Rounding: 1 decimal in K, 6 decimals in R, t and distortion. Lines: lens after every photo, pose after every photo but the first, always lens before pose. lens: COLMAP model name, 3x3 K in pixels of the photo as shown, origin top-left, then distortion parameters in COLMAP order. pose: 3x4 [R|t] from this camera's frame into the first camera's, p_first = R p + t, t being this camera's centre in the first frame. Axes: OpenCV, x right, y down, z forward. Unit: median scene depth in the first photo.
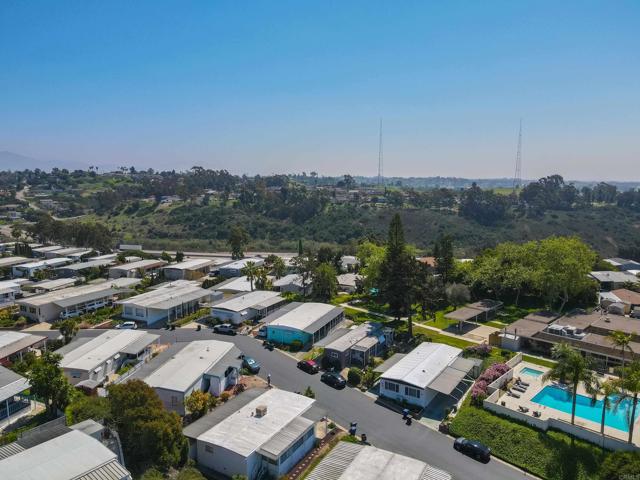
lens RADIAL K [[468.5, 0, 320.0], [0, 468.5, 240.0], [0, 0, 1]] dist [0.030345, 0.060558]
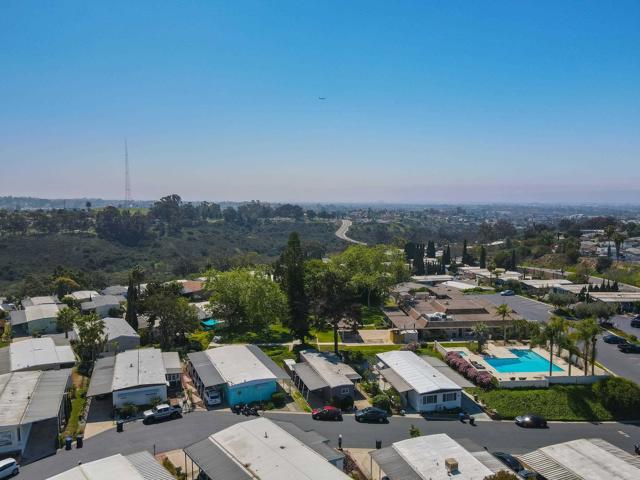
lens RADIAL K [[468.5, 0, 320.0], [0, 468.5, 240.0], [0, 0, 1]] dist [0.030345, 0.060558]
pose [[0.665212, -0.070463, 0.743322, -0.110057], [0.101350, 0.994844, 0.003606, -0.008460], [-0.739744, 0.072937, 0.668924, 0.070725]]
